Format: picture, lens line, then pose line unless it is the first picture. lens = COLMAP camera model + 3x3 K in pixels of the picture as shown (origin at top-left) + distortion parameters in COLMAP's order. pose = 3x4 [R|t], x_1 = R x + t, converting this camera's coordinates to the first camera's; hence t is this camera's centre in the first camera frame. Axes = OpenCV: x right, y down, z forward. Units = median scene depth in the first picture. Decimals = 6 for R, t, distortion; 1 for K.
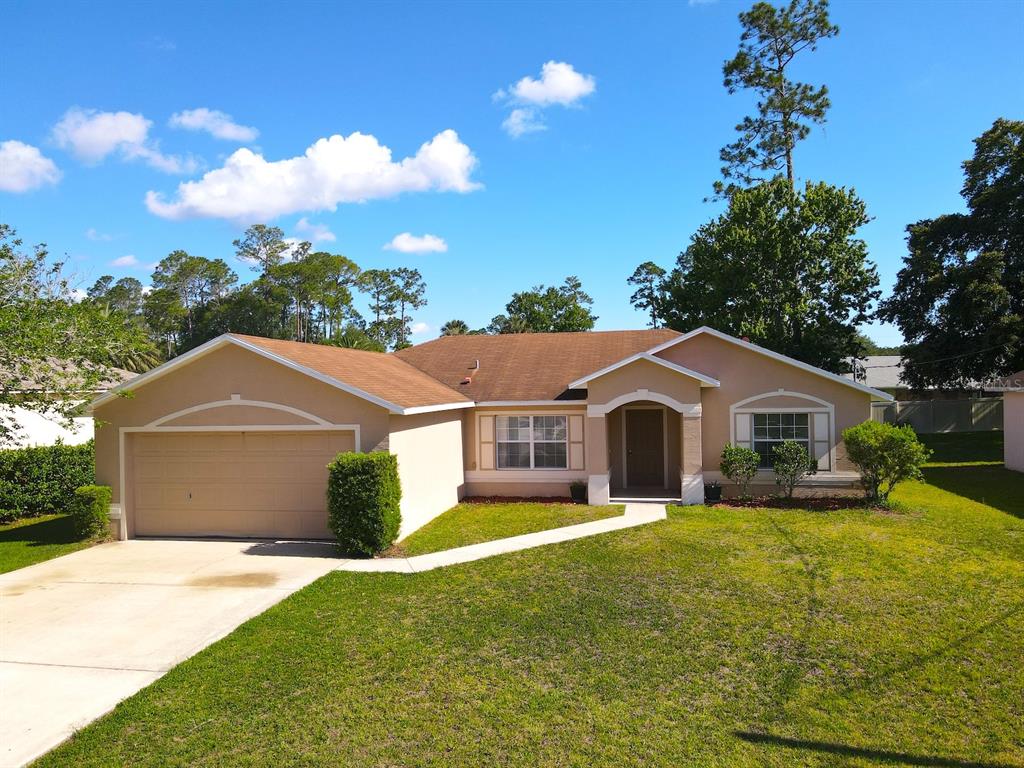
lens RADIAL K [[759.2, 0, 512.0], [0, 759.2, 384.0], [0, 0, 1]] dist [0.007703, 0.000056]
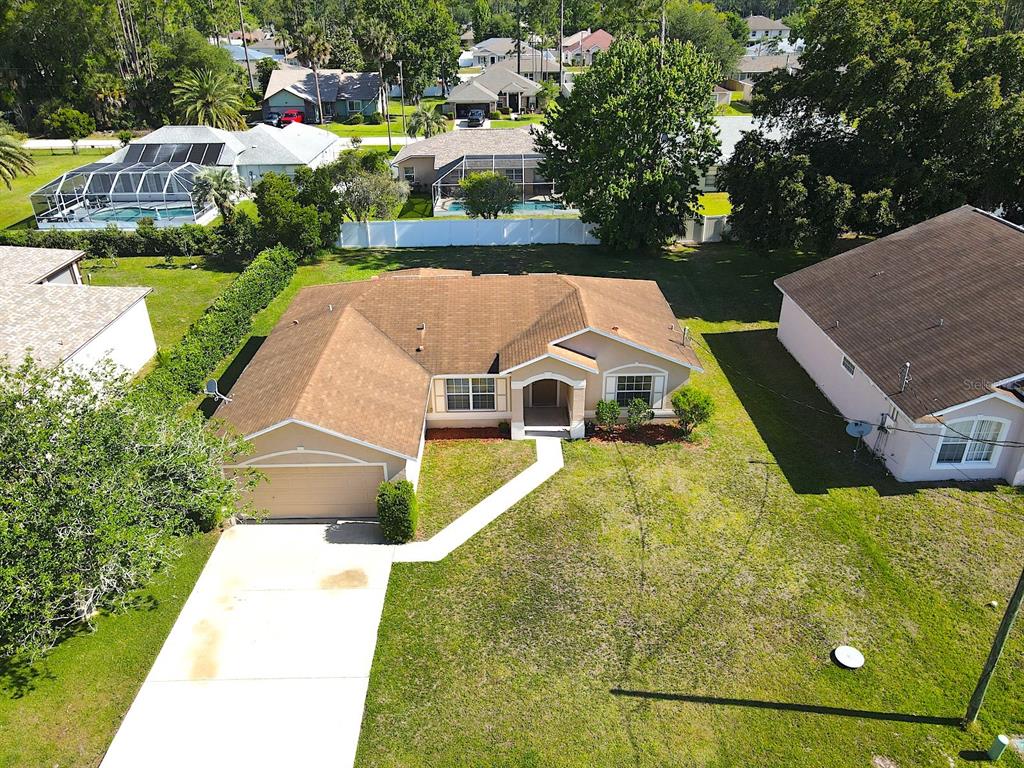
lens RADIAL K [[765.0, 0, 517.5], [0, 765.0, 383.2], [0, 0, 1]] dist [-0.001730, 0.000592]
pose [[0.980260, -0.079209, 0.181154, -0.151376], [-0.010423, 0.894267, 0.447412, -0.603696], [-0.197439, -0.440468, 0.875789, -0.296138]]
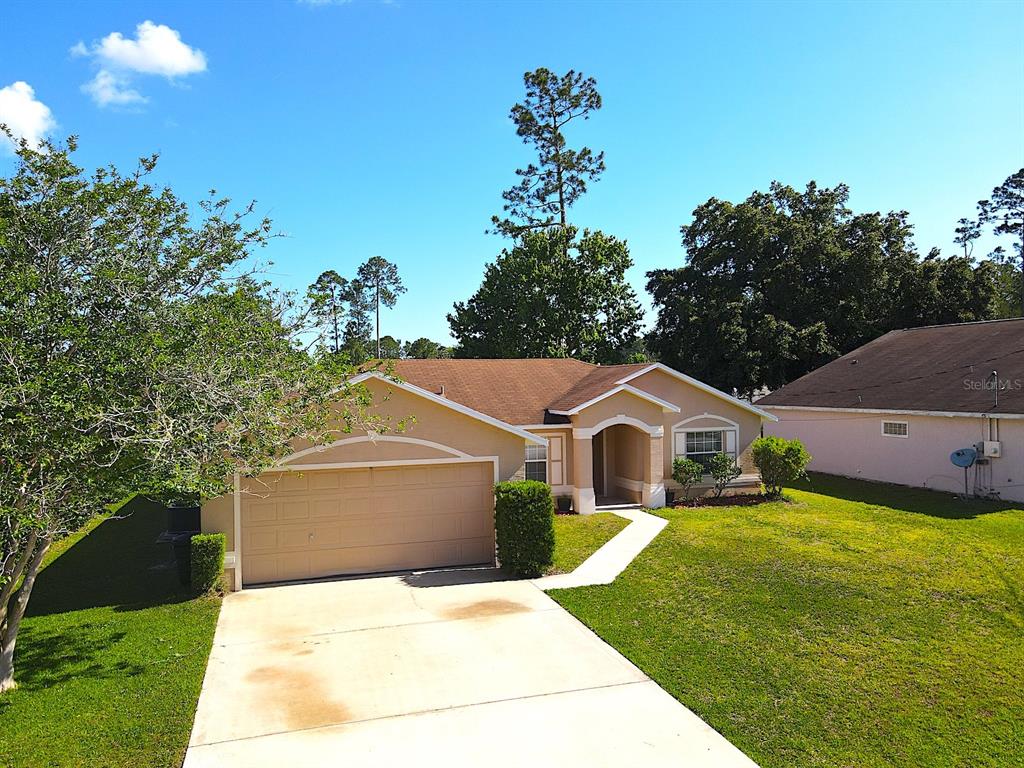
lens RADIAL K [[753.8, 0, 512.0], [0, 753.8, 384.0], [0, 0, 1]] dist [-0.001185, 0.001609]
pose [[0.883217, 0.005318, 0.468935, -0.501017], [-0.002775, 0.999977, -0.006114, -0.031310], [-0.468957, 0.004099, 0.883212, 0.028210]]
